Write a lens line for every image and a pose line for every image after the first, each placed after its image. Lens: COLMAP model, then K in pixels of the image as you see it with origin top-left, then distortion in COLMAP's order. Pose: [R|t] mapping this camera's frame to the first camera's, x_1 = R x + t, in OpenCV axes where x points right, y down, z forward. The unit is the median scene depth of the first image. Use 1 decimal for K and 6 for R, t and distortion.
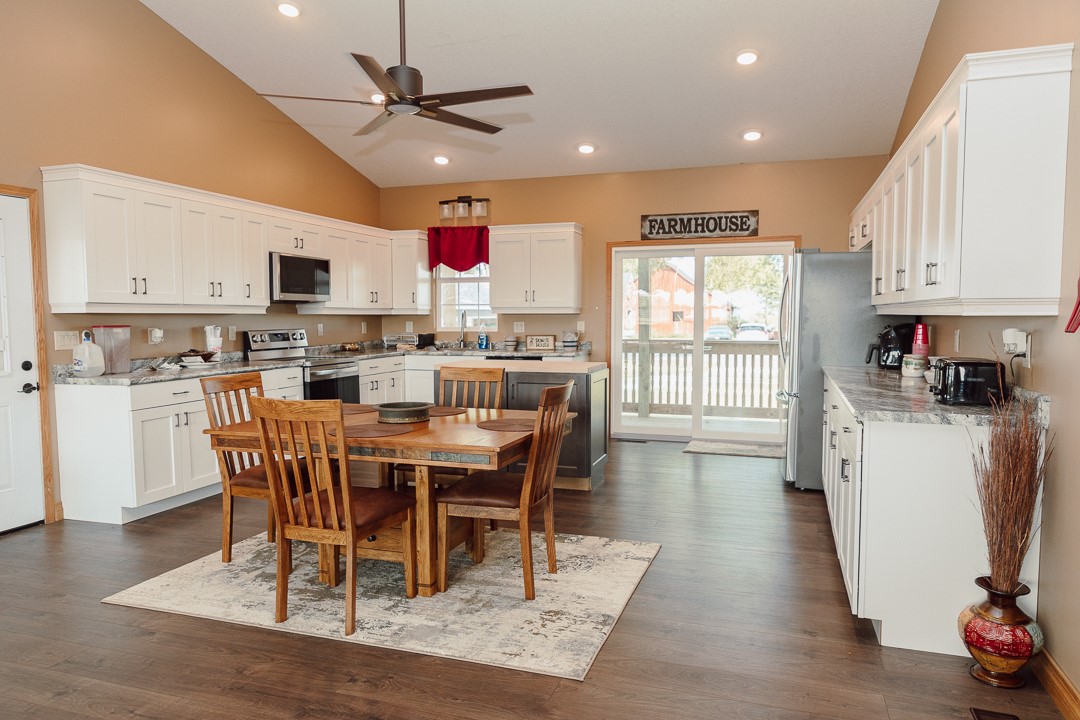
lens RADIAL K [[738.1, 0, 529.9], [0, 738.1, 363.8], [0, 0, 1]] dist [0.012453, 0.003378]
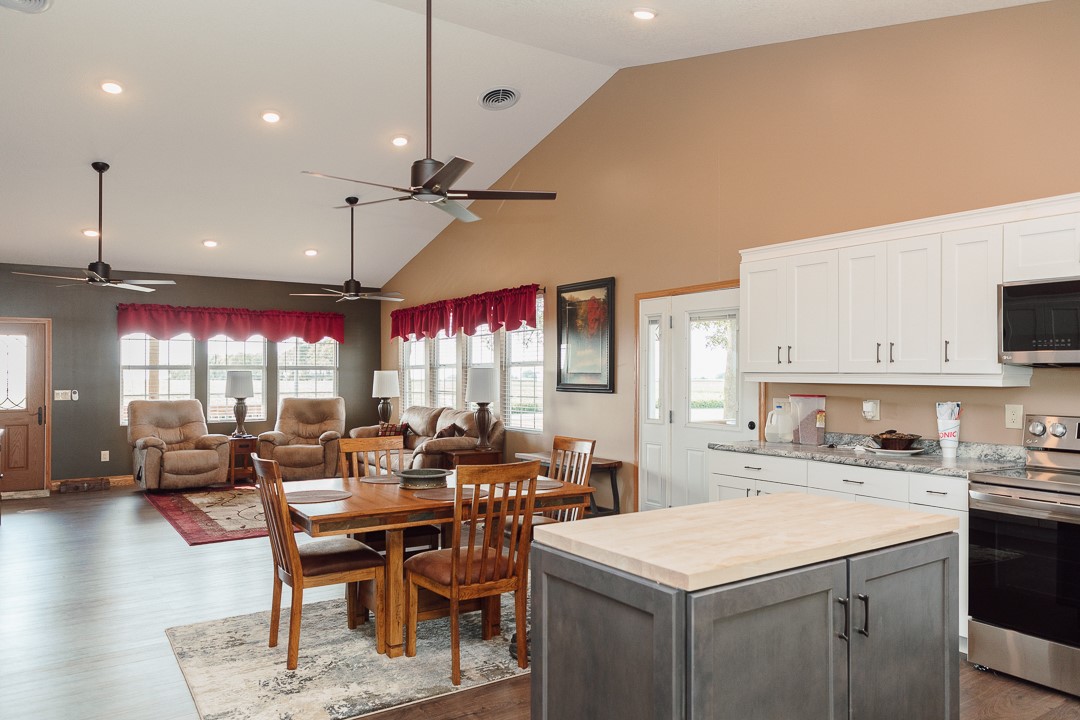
lens RADIAL K [[738.1, 0, 529.9], [0, 738.1, 363.8], [0, 0, 1]] dist [0.012453, 0.003378]
pose [[-0.614145, -0.008691, -0.789146, 0.524096], [-0.052100, 0.998204, 0.029554, -0.124475], [0.787472, 0.059265, -0.613495, 1.604746]]
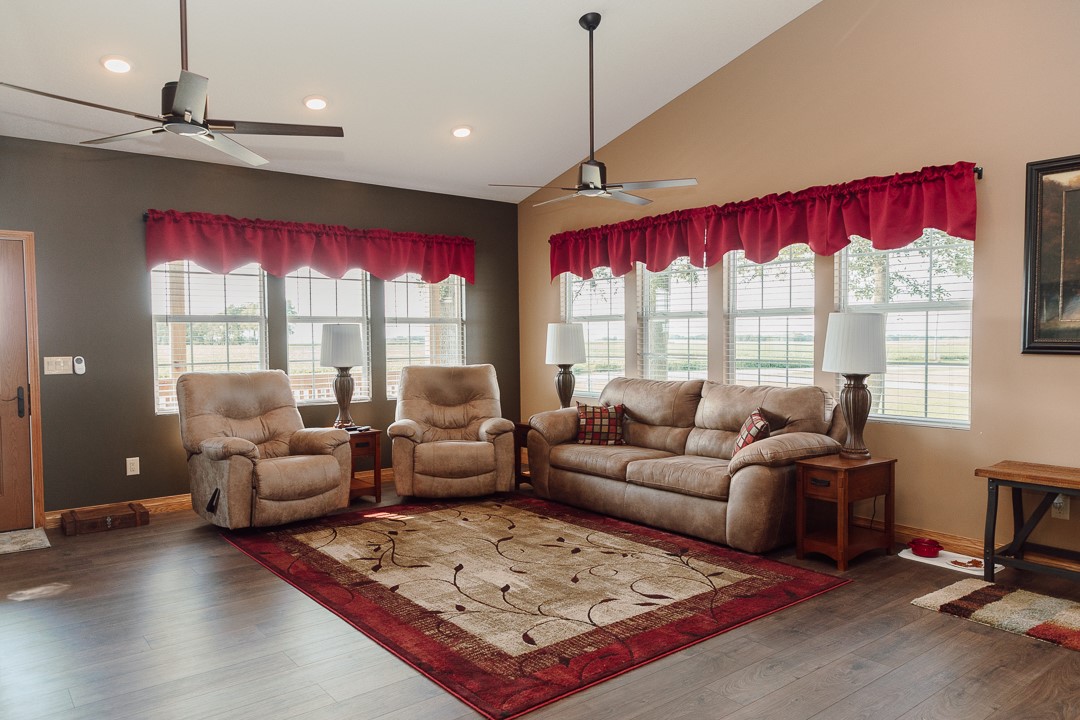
lens RADIAL K [[738.1, 0, 529.9], [0, 738.1, 363.8], [0, 0, 1]] dist [0.012453, 0.003378]
pose [[-0.541754, 0.035668, -0.839780, 0.271152], [-0.050974, 0.995866, 0.075181, -0.034321], [0.838990, 0.083537, -0.537696, 0.536096]]
